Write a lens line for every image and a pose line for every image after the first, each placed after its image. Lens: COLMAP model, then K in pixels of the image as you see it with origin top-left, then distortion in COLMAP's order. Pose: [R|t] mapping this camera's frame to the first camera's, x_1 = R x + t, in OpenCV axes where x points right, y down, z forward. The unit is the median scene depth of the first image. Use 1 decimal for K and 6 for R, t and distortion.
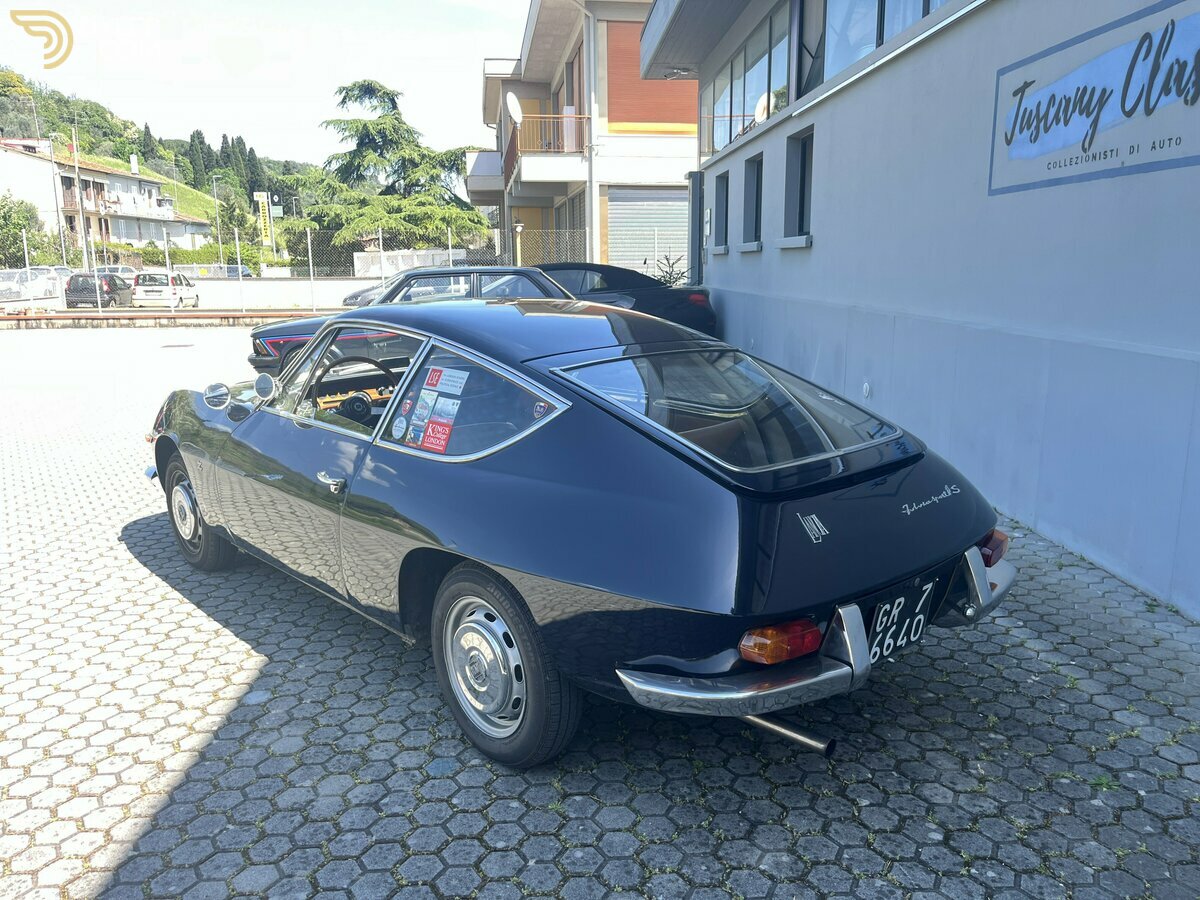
lens RADIAL K [[912.4, 0, 600.0], [0, 912.4, 450.0], [0, 0, 1]] dist [0.054016, -0.074714]
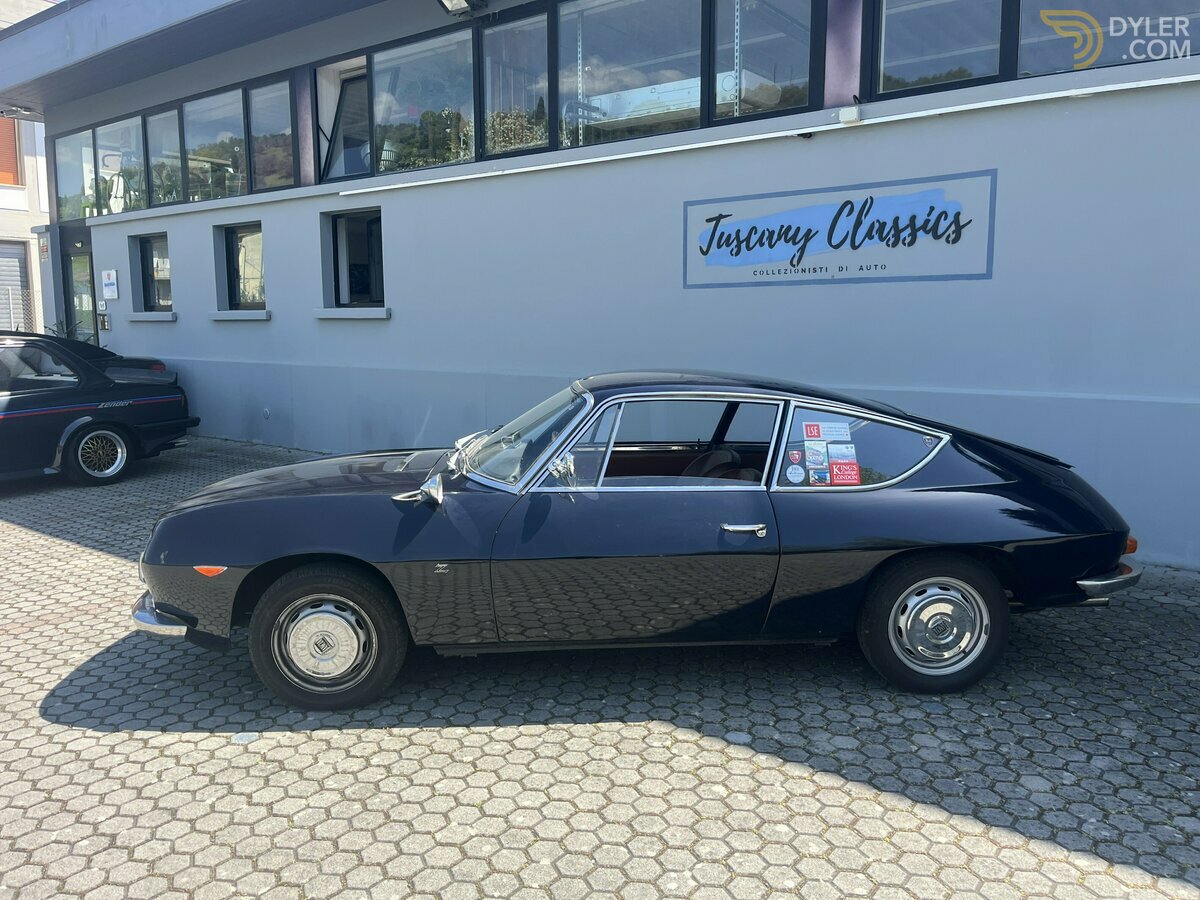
lens RADIAL K [[912.4, 0, 600.0], [0, 912.4, 450.0], [0, 0, 1]] dist [0.054016, -0.074714]
pose [[0.646008, -0.100870, 0.756636, -0.981601], [0.153701, 0.988117, 0.000502, -0.072588], [-0.747696, 0.115971, 0.653836, 0.286971]]
